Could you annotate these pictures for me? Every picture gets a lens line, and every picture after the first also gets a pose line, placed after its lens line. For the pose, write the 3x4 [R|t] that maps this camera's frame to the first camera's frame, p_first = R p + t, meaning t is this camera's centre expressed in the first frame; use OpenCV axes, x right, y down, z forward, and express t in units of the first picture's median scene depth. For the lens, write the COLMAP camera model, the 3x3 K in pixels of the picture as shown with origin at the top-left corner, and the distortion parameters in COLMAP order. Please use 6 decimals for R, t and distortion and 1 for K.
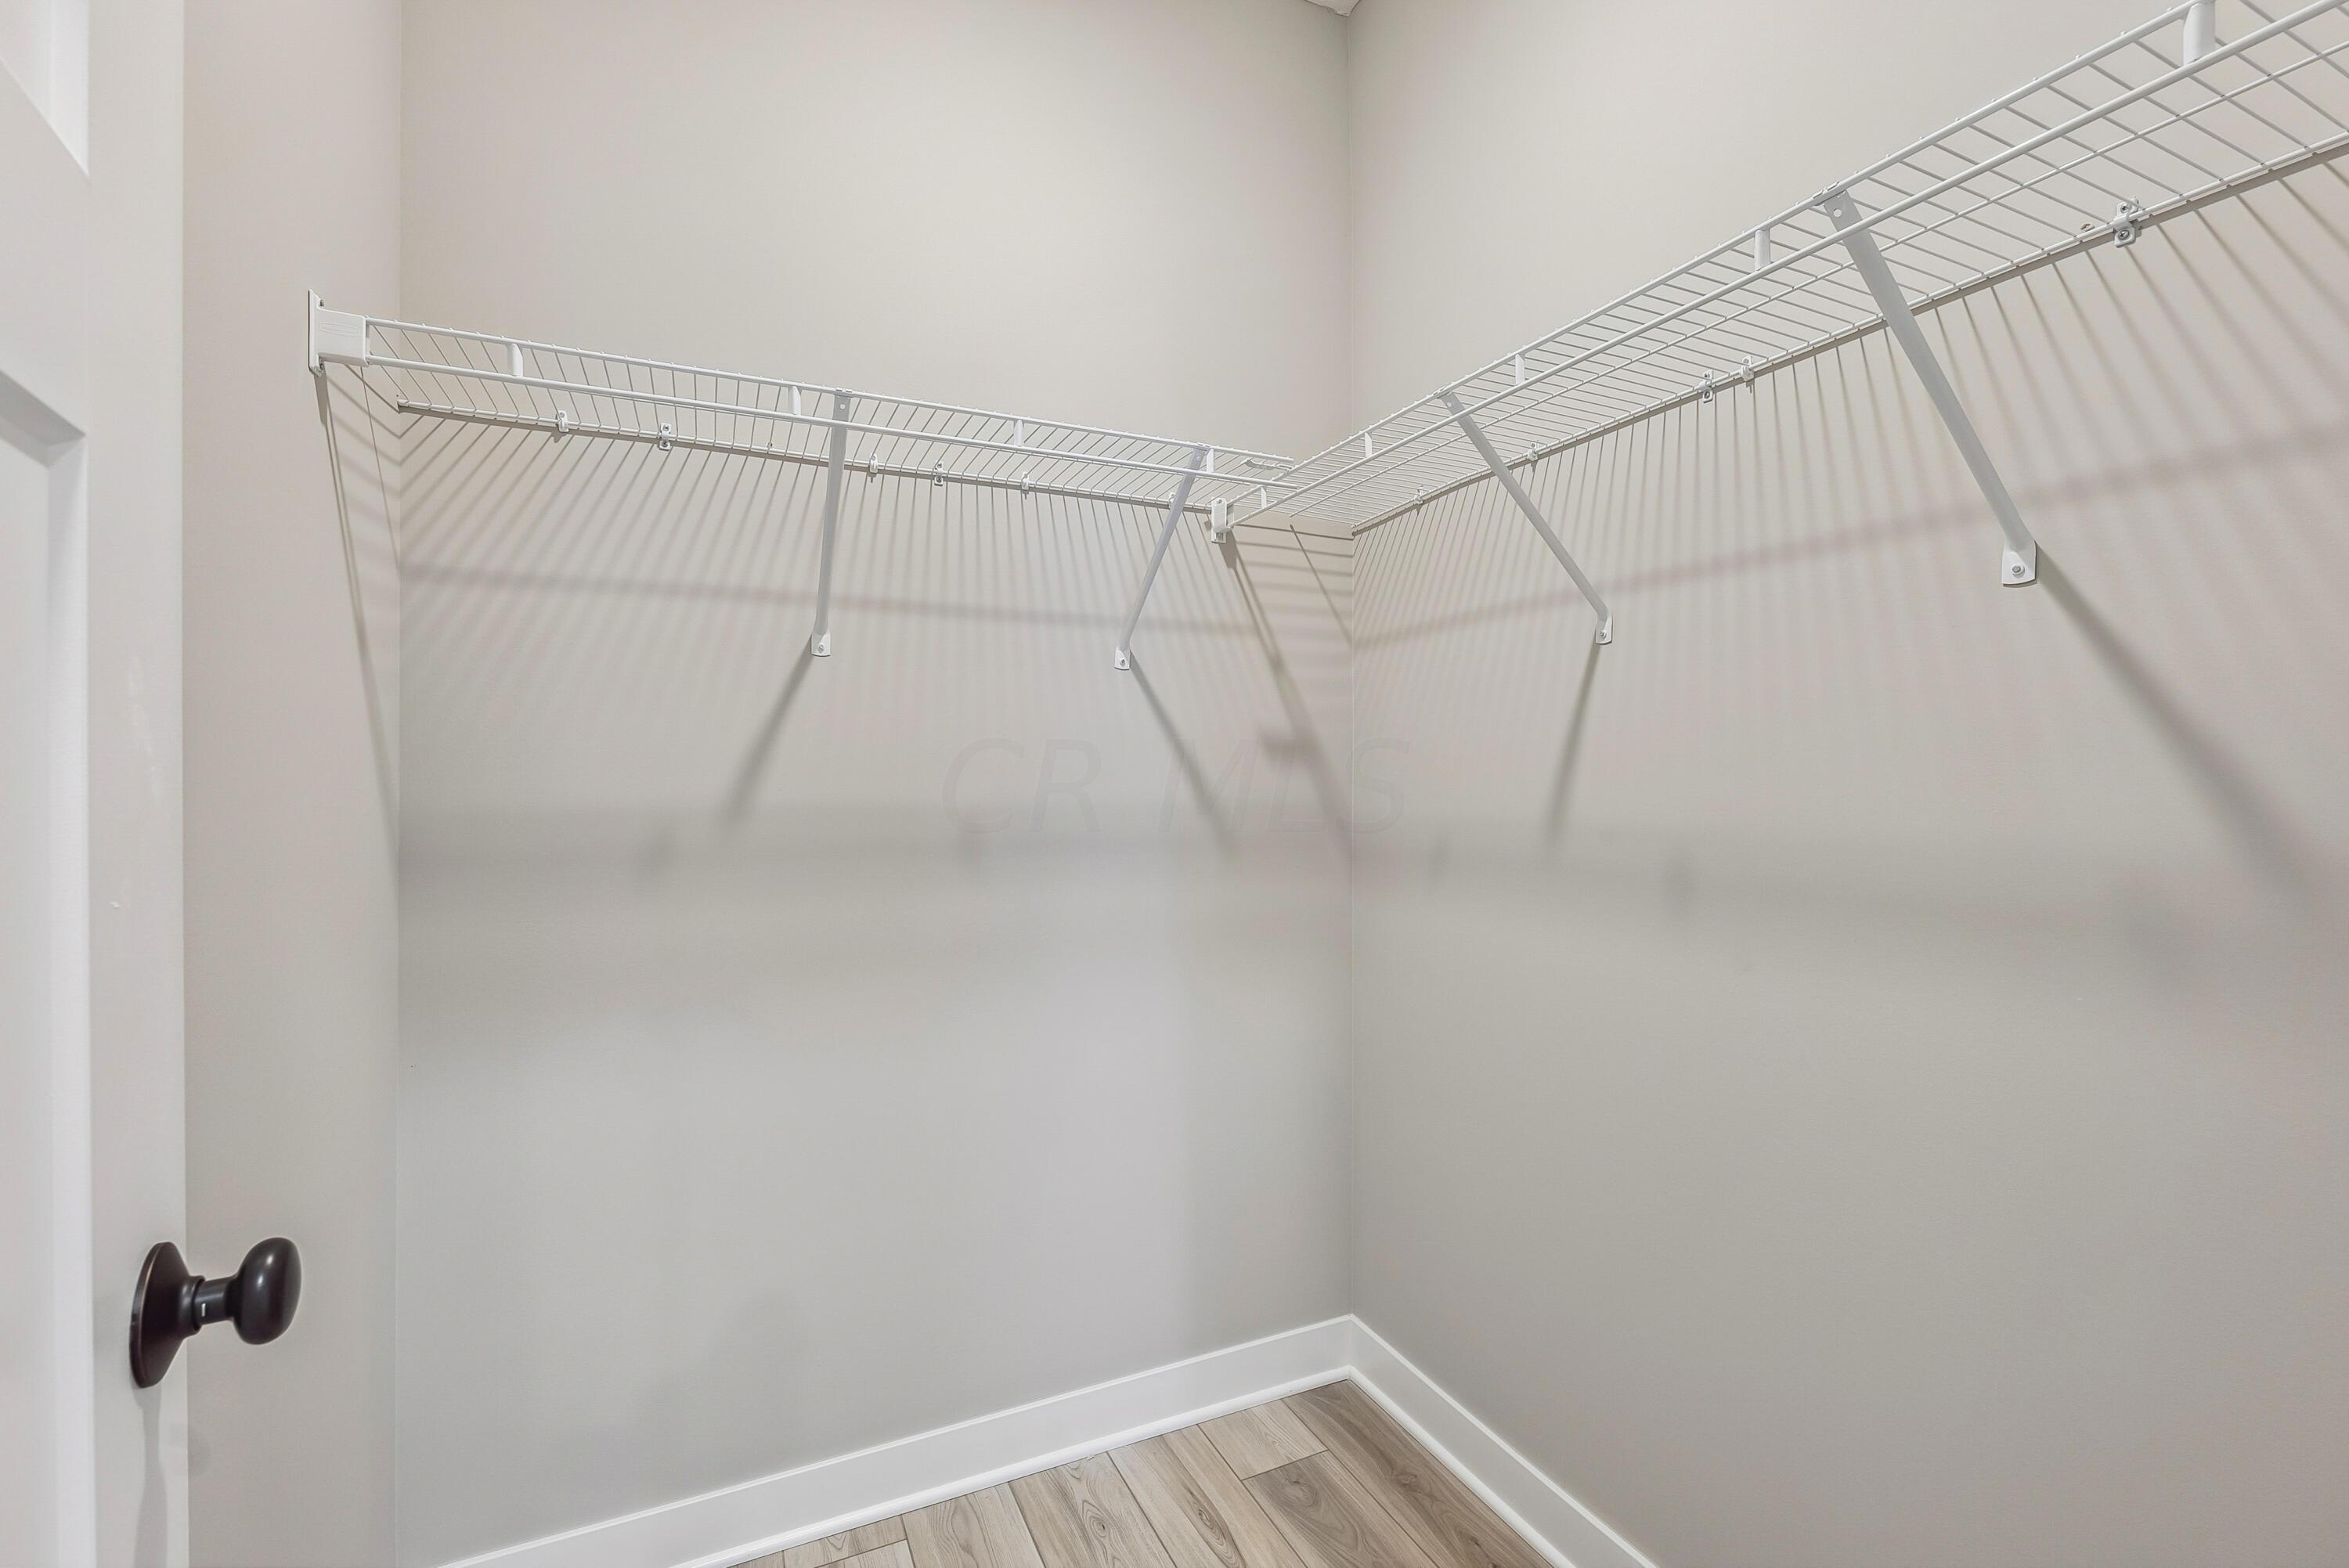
lens RADIAL K [[1020.5, 0, 1174.5], [0, 1020.5, 784.0], [0, 0, 1]] dist [-0.001885, -0.000272]
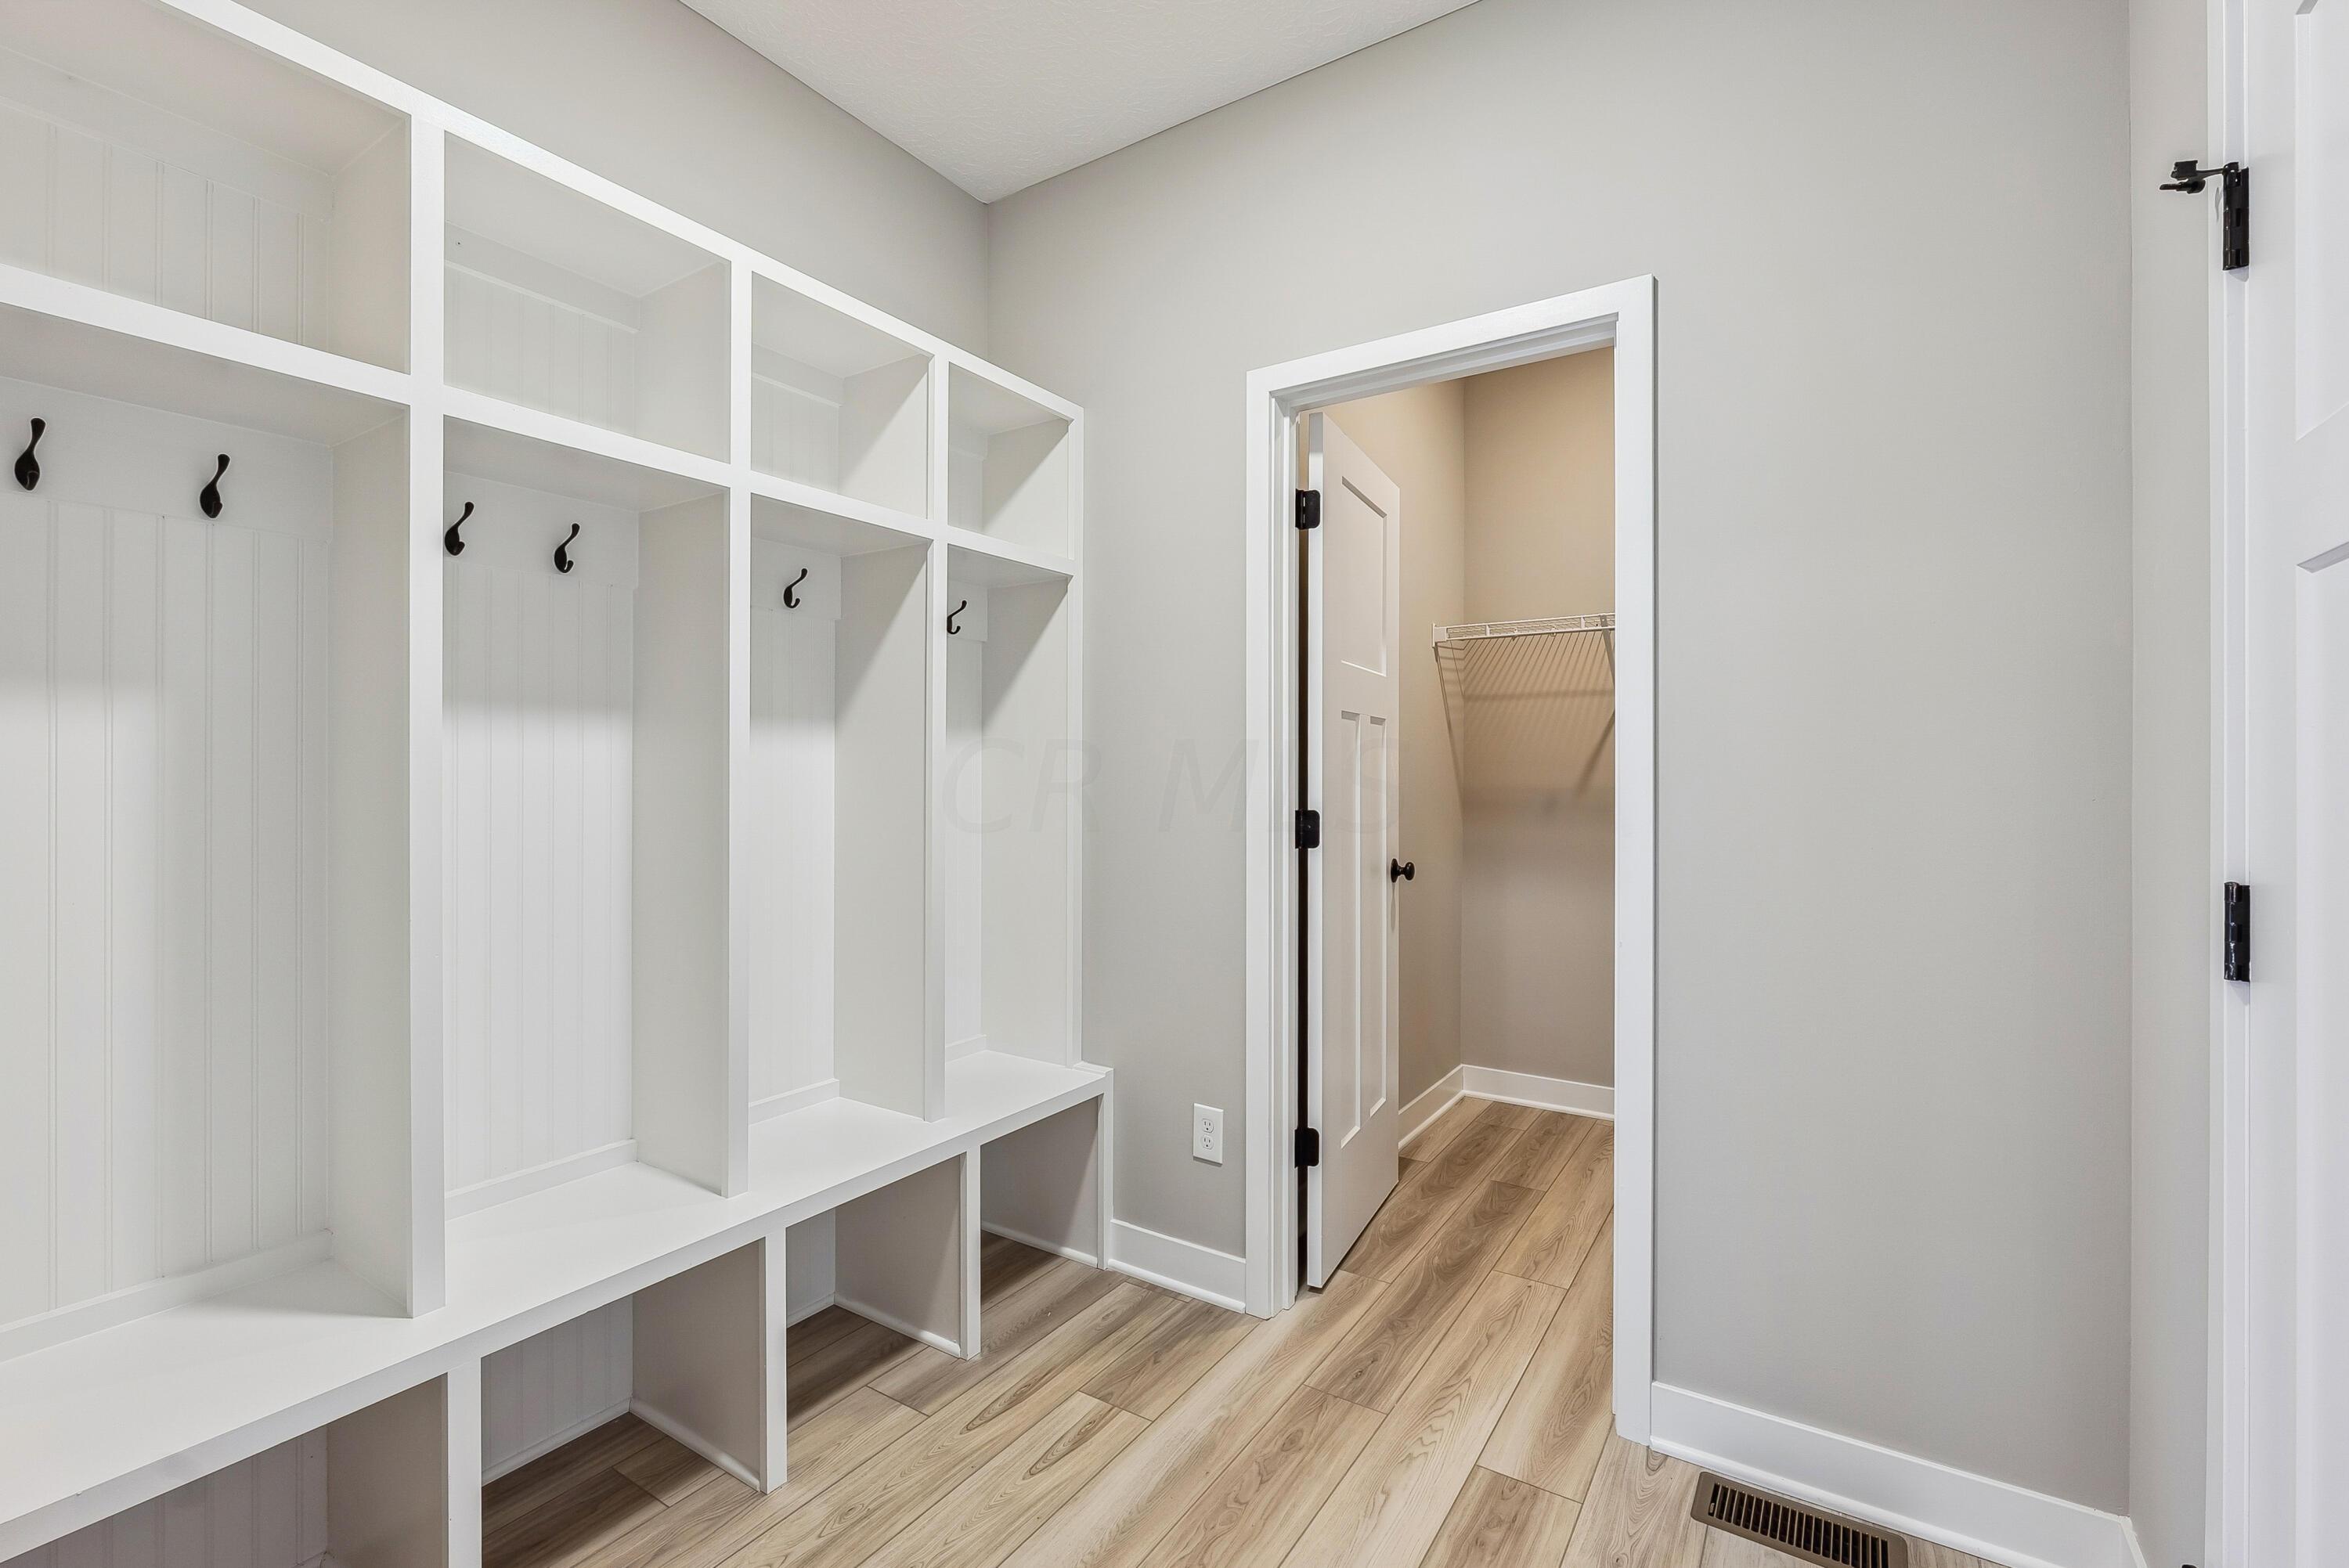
lens RADIAL K [[1020.5, 0, 1174.5], [0, 1020.5, 784.0], [0, 0, 1]] dist [-0.001885, -0.000272]
pose [[0.526356, 0.001608, -0.850263, 1.194946], [-0.000924, 0.999999, 0.001319, 0.019731], [0.850264, 0.000092, 0.526357, -1.136202]]
